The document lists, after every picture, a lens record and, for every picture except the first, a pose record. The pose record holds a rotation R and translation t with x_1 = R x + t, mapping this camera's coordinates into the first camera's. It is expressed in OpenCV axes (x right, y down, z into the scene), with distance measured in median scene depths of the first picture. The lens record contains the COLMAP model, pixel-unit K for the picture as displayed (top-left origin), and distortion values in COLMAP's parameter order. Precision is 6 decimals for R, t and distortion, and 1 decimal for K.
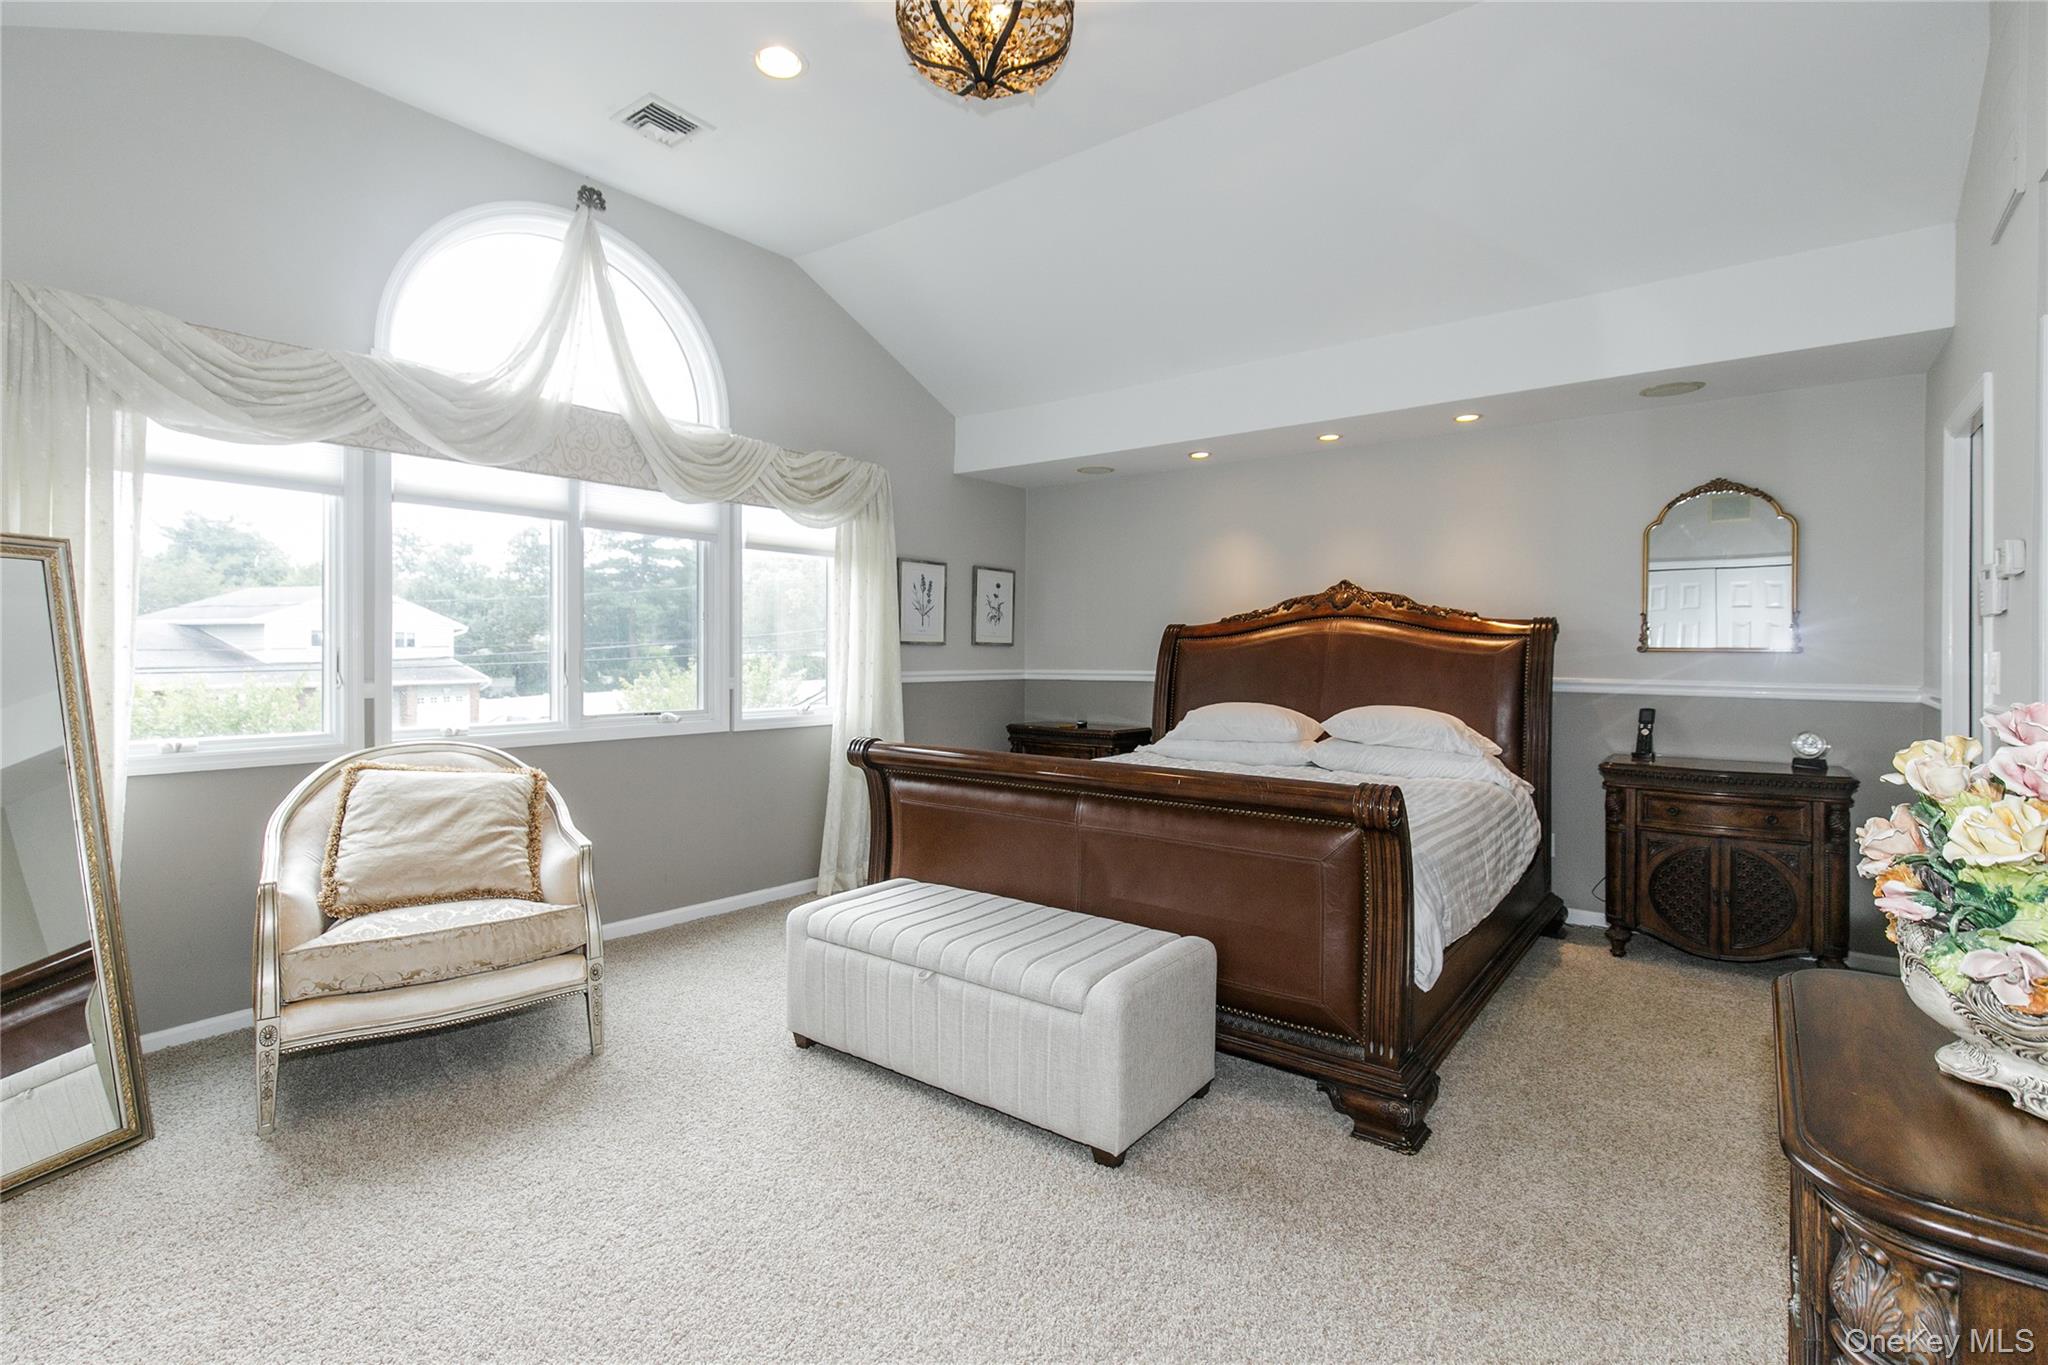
lens RADIAL K [[925.3, 0, 1021.7], [0, 925.3, 660.6], [0, 0, 1]] dist [0.005777, -0.001772]
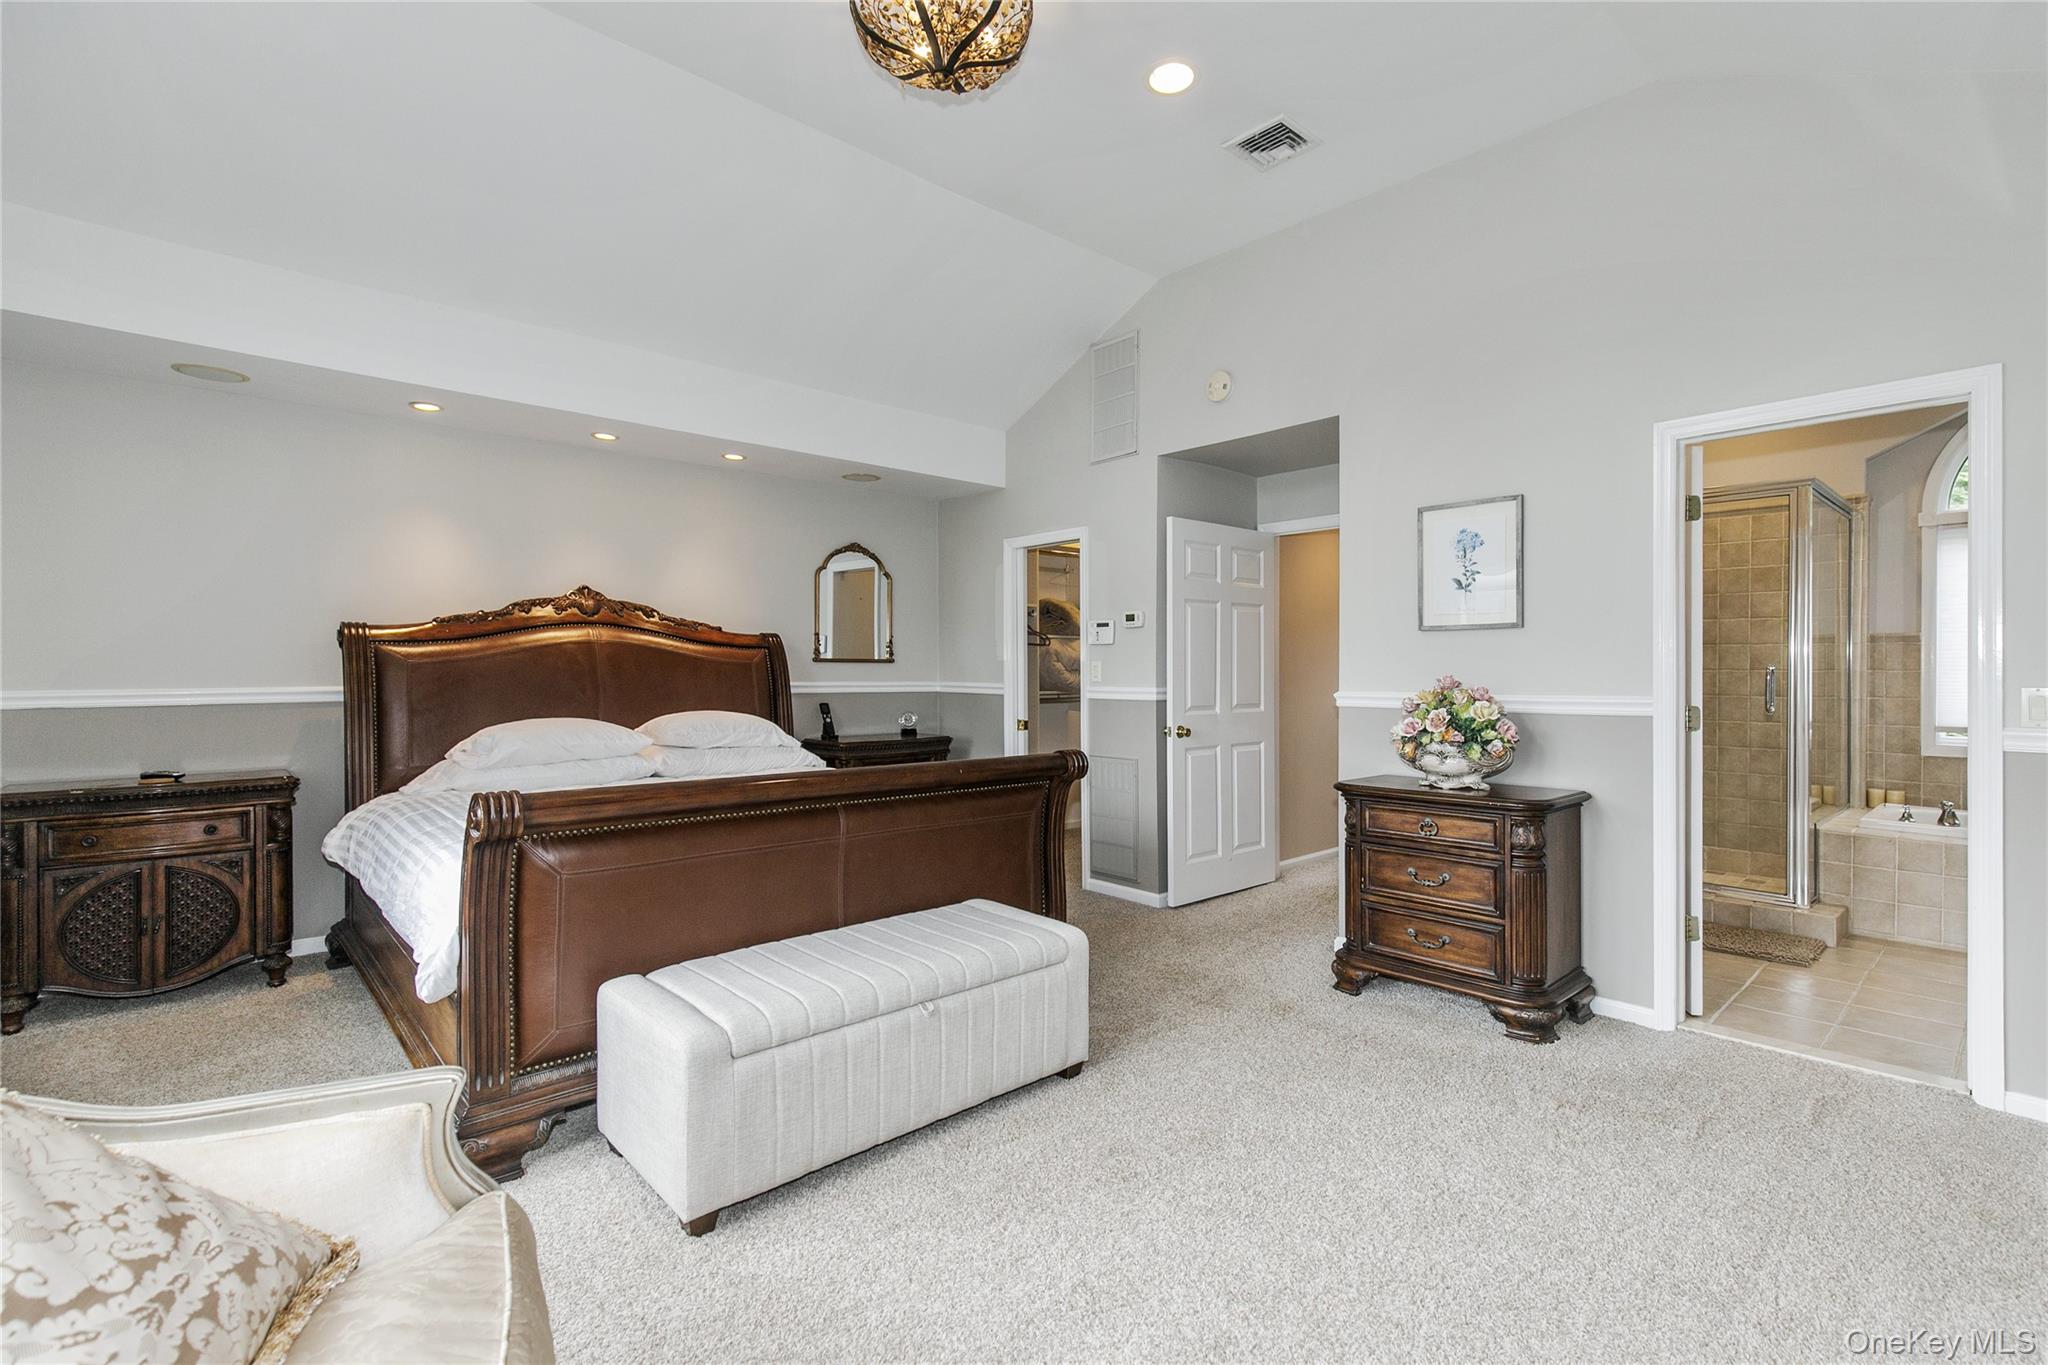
lens RADIAL K [[925.3, 0, 1023.8], [0, 925.3, 684.8], [0, 0, 1]] dist [0.005777, -0.001772]
pose [[0.188377, -0.021089, 0.981870, -0.579274], [0.004583, 0.999777, 0.020595, -0.002052], [-0.982086, 0.000621, 0.188432, 0.427355]]
